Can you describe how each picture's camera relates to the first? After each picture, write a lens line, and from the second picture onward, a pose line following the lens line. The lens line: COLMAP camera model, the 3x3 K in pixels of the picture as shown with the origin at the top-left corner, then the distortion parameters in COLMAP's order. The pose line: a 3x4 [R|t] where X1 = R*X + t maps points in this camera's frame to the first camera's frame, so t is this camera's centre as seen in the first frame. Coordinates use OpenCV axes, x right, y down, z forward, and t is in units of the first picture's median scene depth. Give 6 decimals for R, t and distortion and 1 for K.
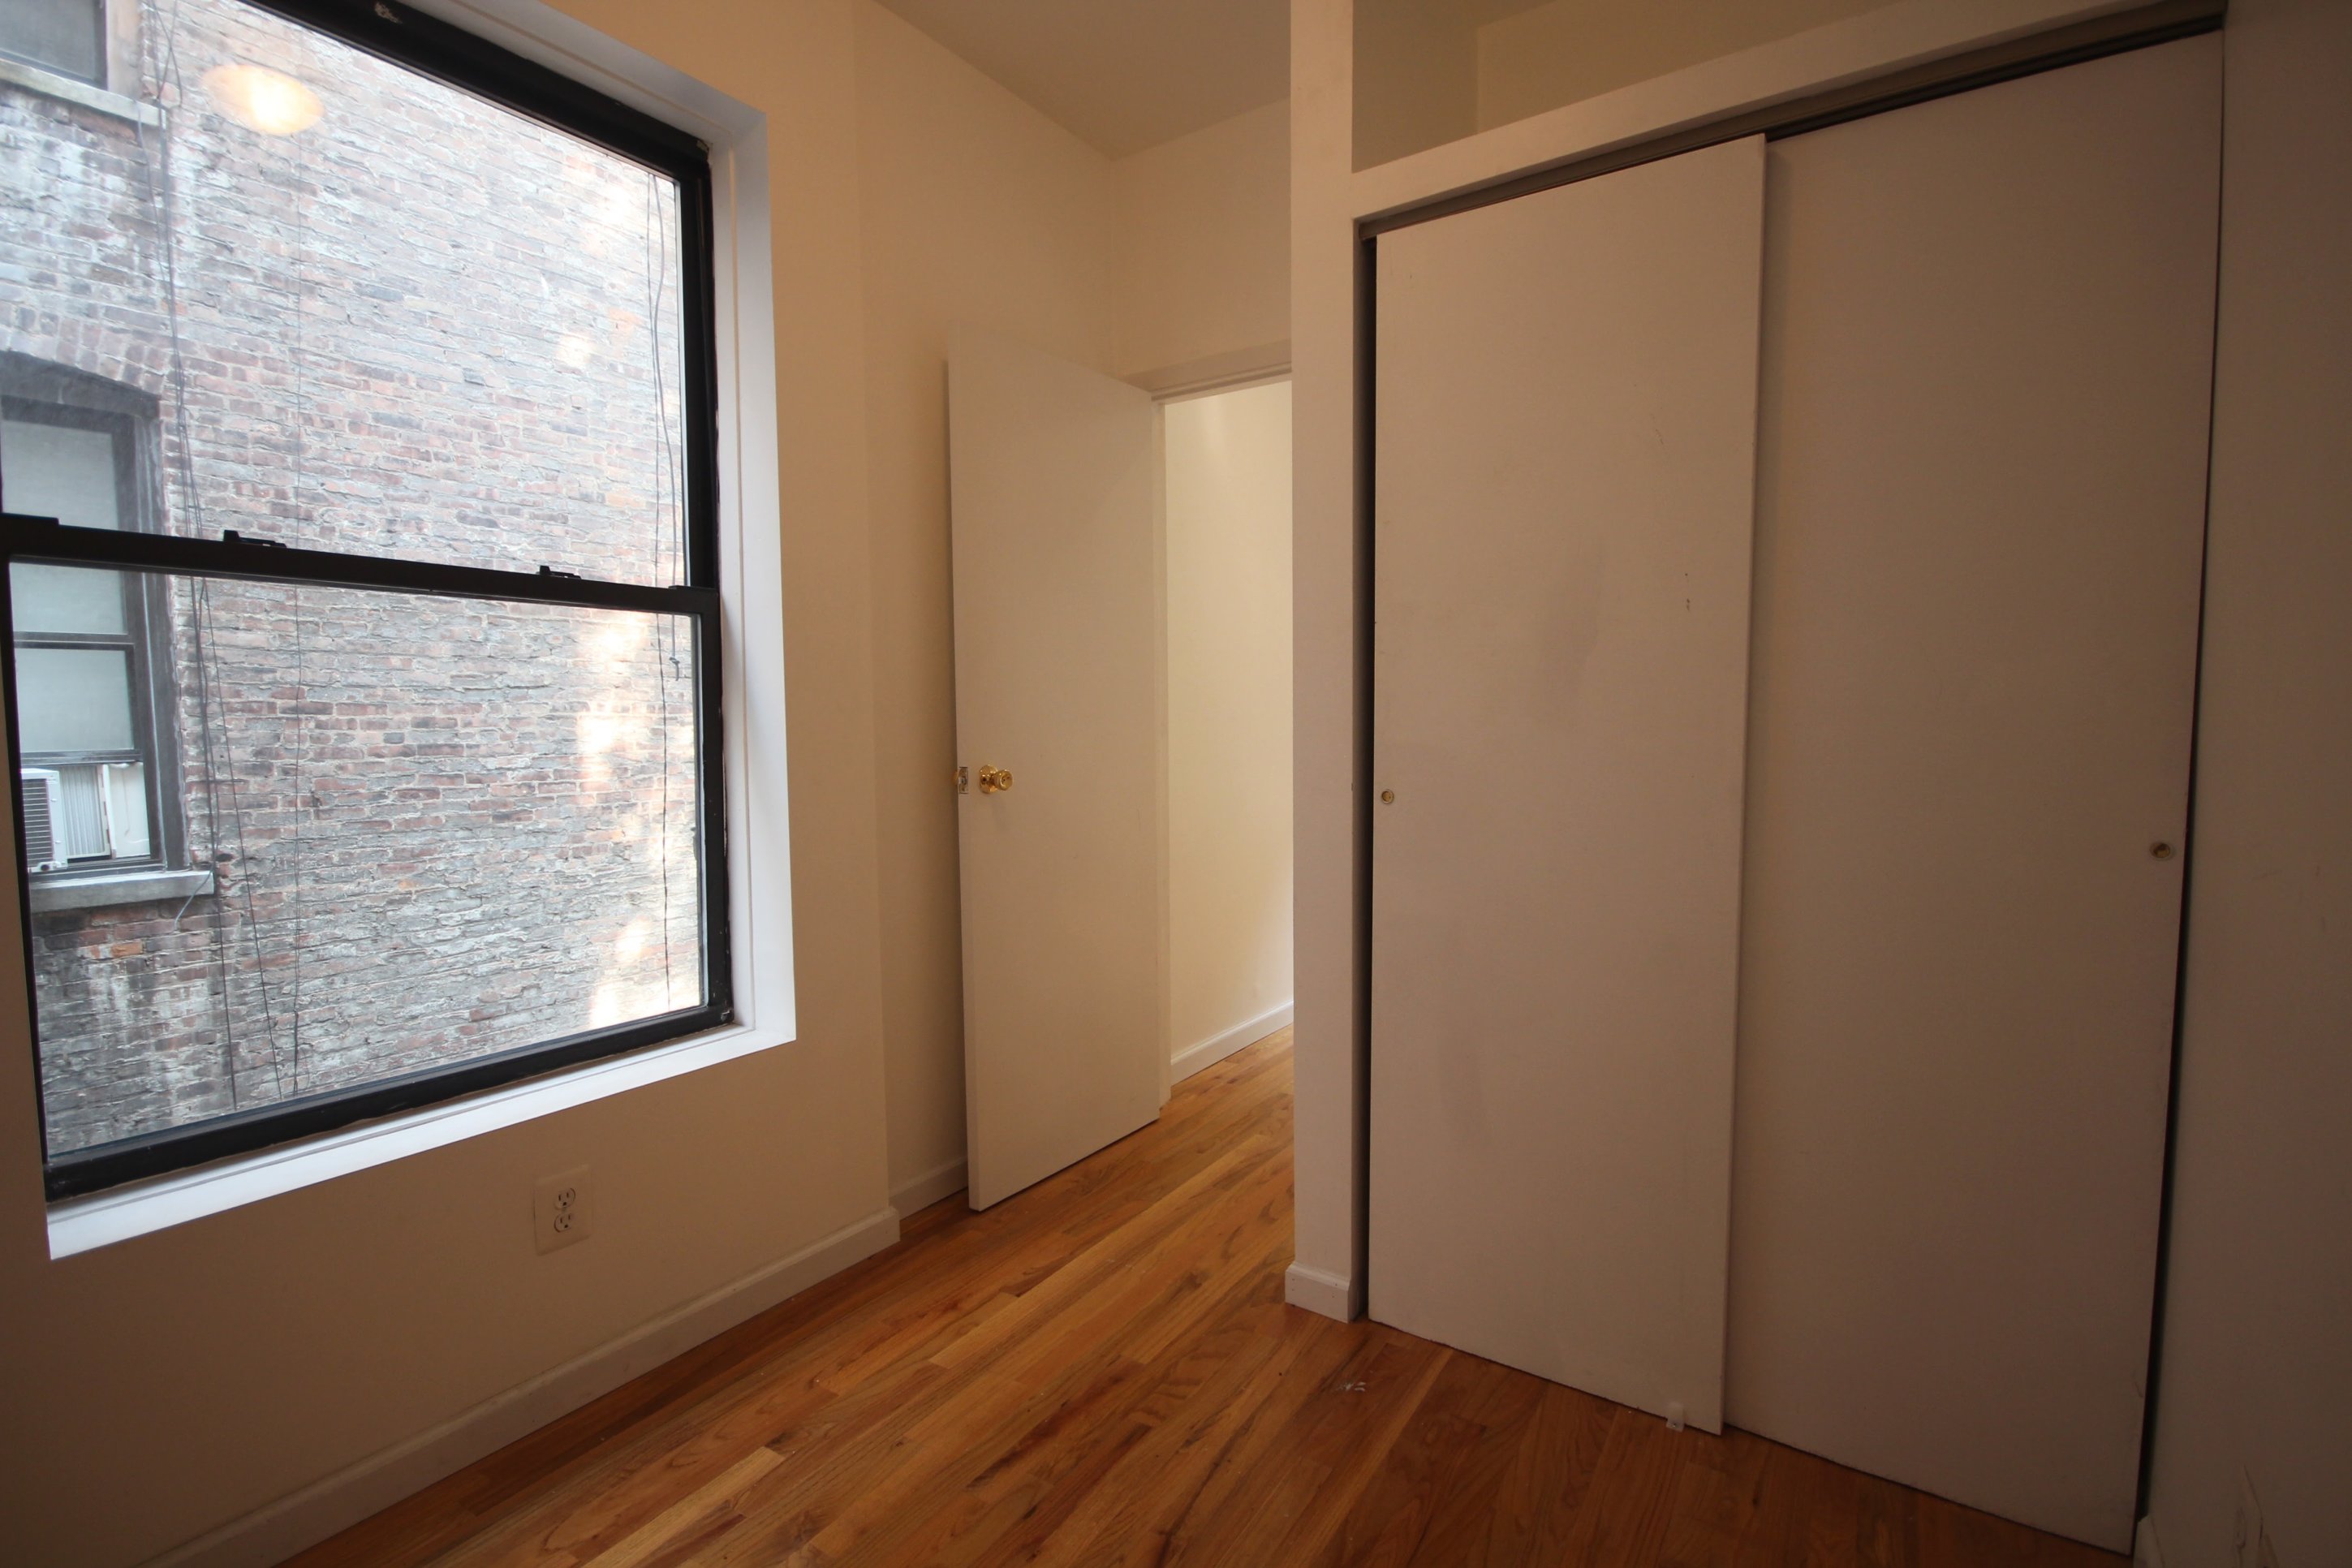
lens RADIAL K [[1094.0, 0, 1161.0], [0, 1094.0, 775.7], [0, 0, 1]] dist [0.002033, -0.000061]
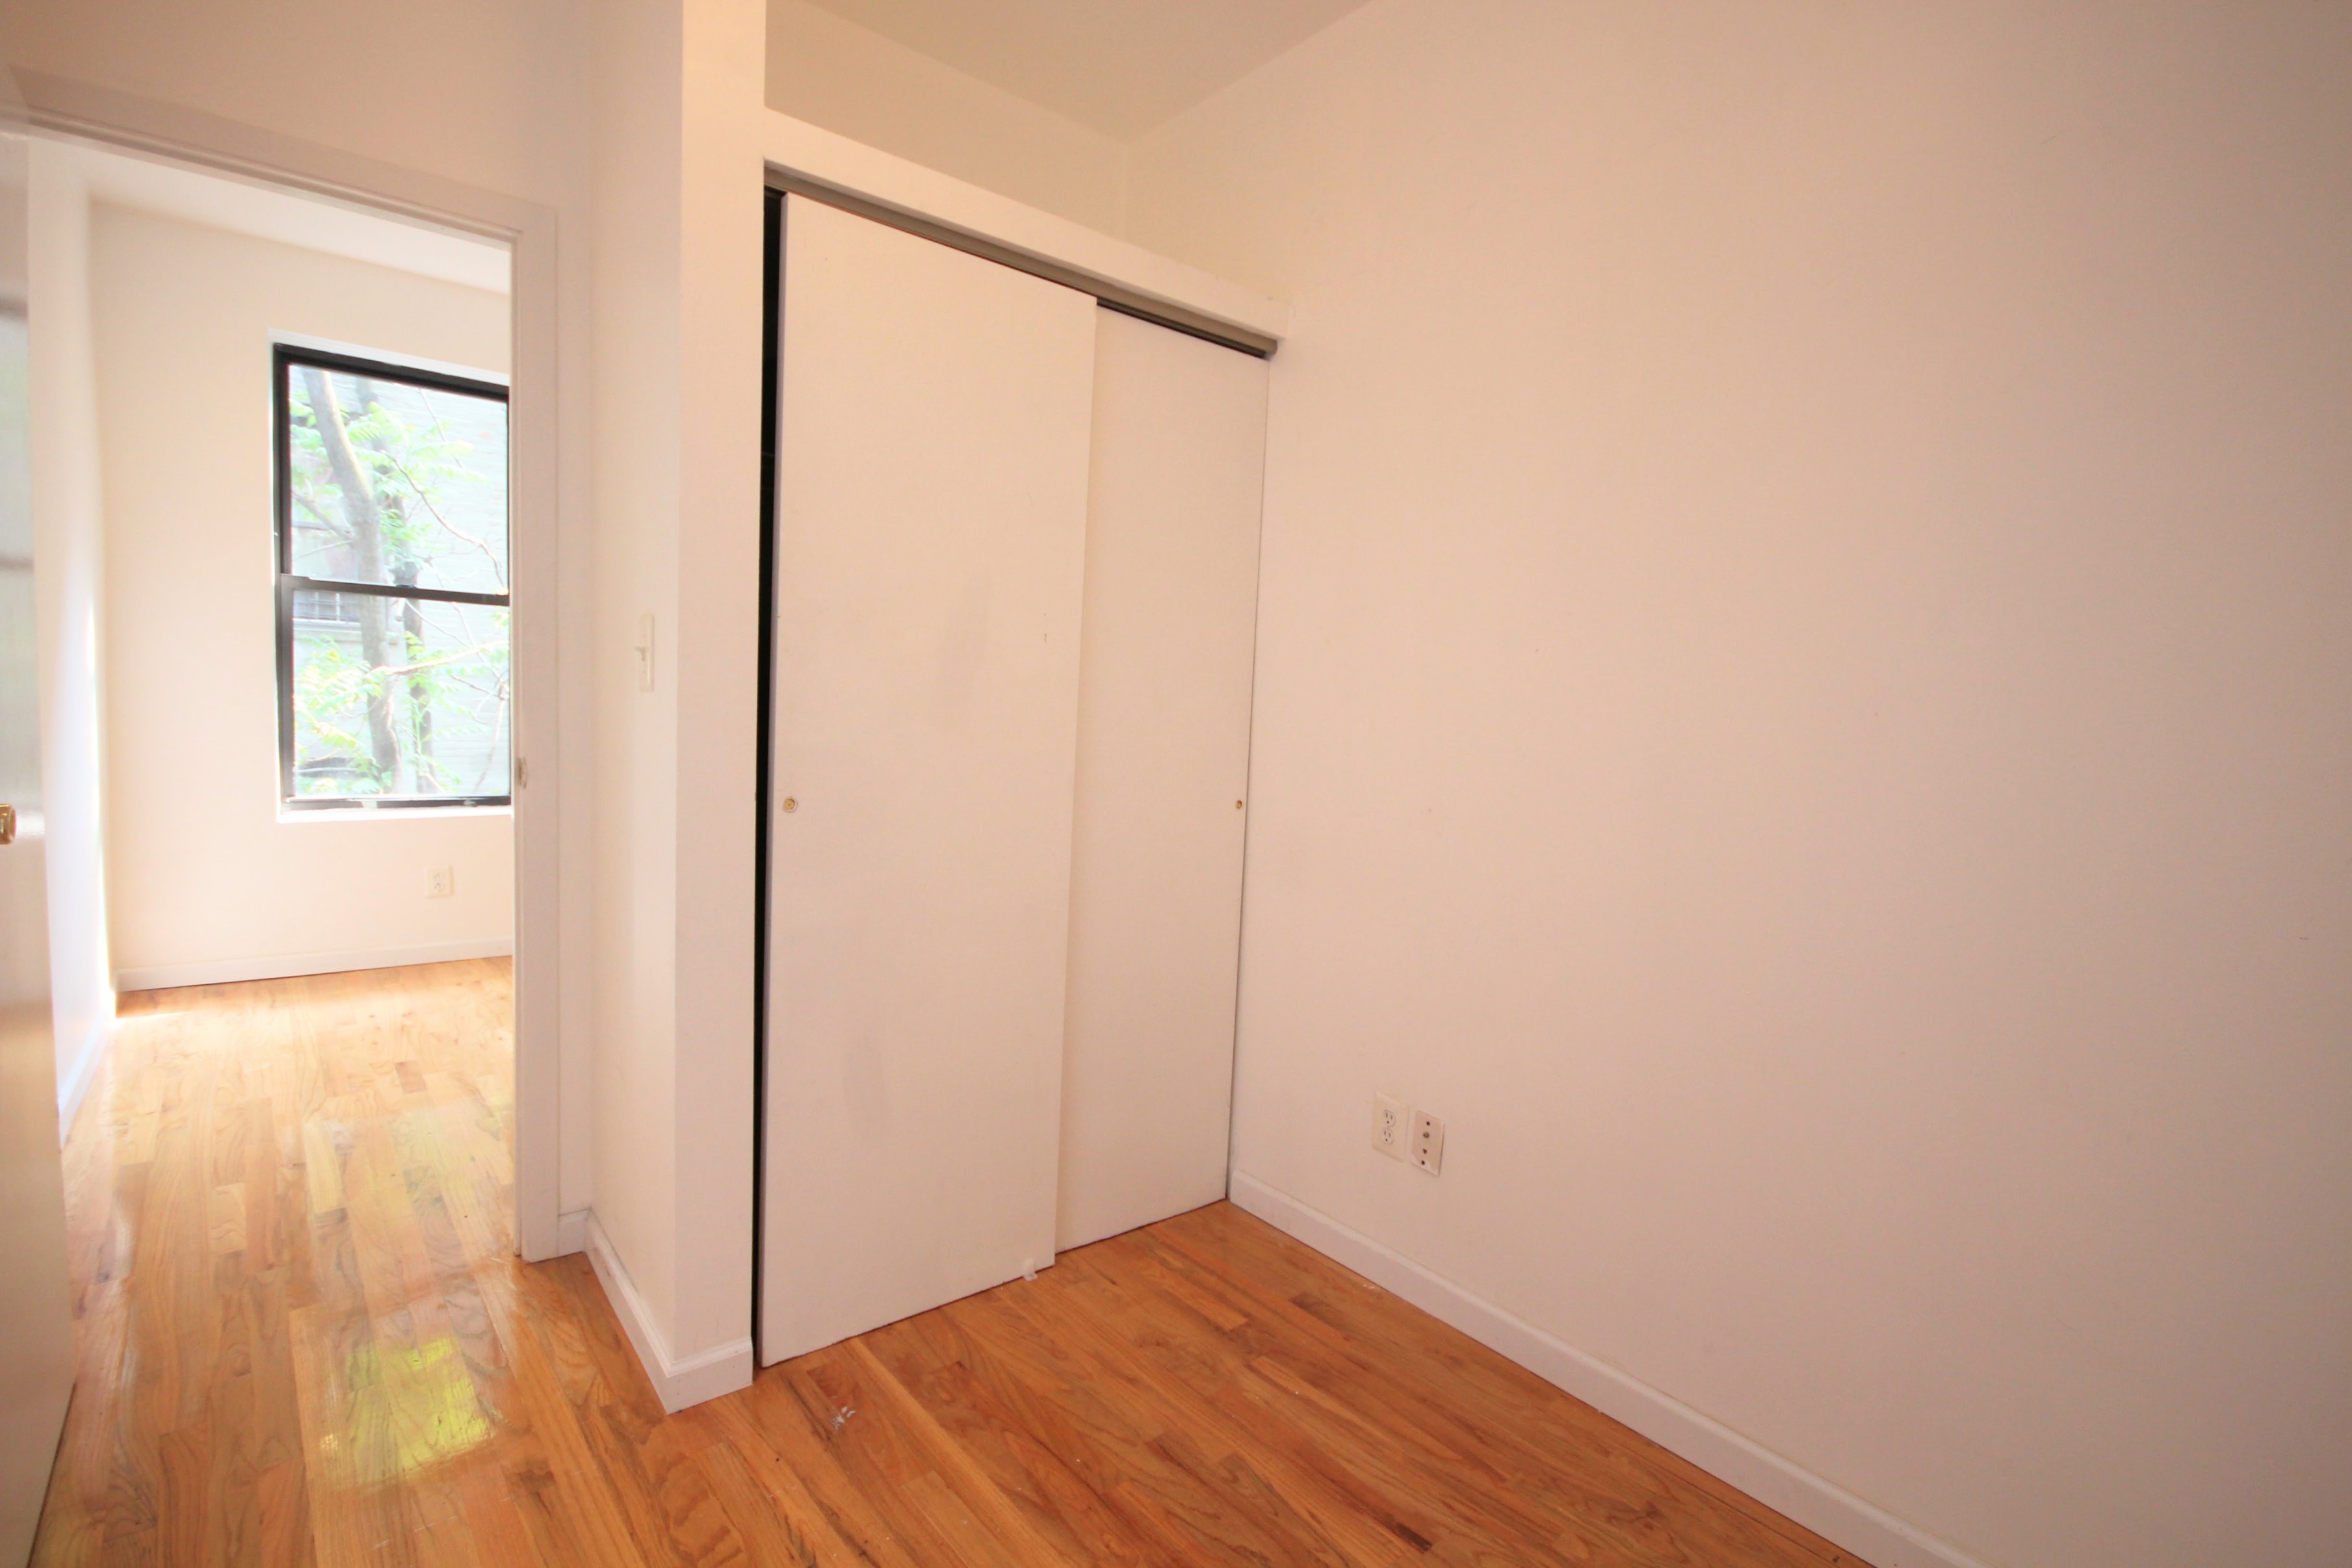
lens RADIAL K [[1094.0, 0, 1160.2], [0, 1094.0, 795.6], [0, 0, 1]] dist [0.002033, -0.000061]
pose [[0.275236, -0.056112, 0.959738, -0.626932], [0.021380, 0.998406, 0.052242, -0.031448], [-0.961139, 0.006140, 0.275997, 0.451310]]
